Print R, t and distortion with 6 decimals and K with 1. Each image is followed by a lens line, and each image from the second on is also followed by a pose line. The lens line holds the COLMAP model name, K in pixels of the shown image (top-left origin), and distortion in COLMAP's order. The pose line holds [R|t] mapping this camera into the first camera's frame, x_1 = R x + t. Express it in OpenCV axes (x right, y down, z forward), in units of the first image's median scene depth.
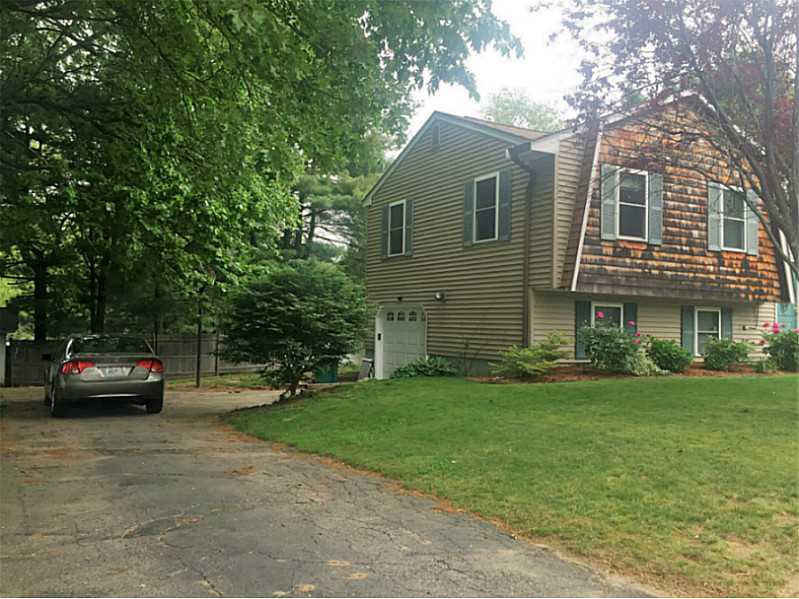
lens RADIAL K [[689.4, 0, 399.0], [0, 689.4, 298.4], [0, 0, 1]] dist [0.055907, -0.072488]
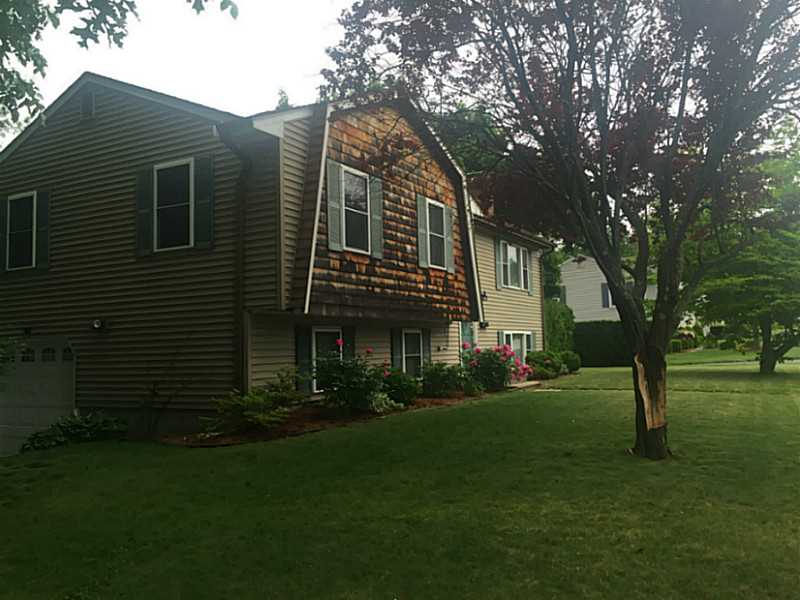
lens RADIAL K [[690.2, 0, 397.9], [0, 690.2, 288.2], [0, 0, 1]] dist [0.055907, -0.072488]
pose [[0.850318, -0.000217, 0.526270, -0.064230], [0.026820, 0.998718, -0.042923, -0.002386], [-0.525586, 0.050612, 0.849234, 0.245074]]
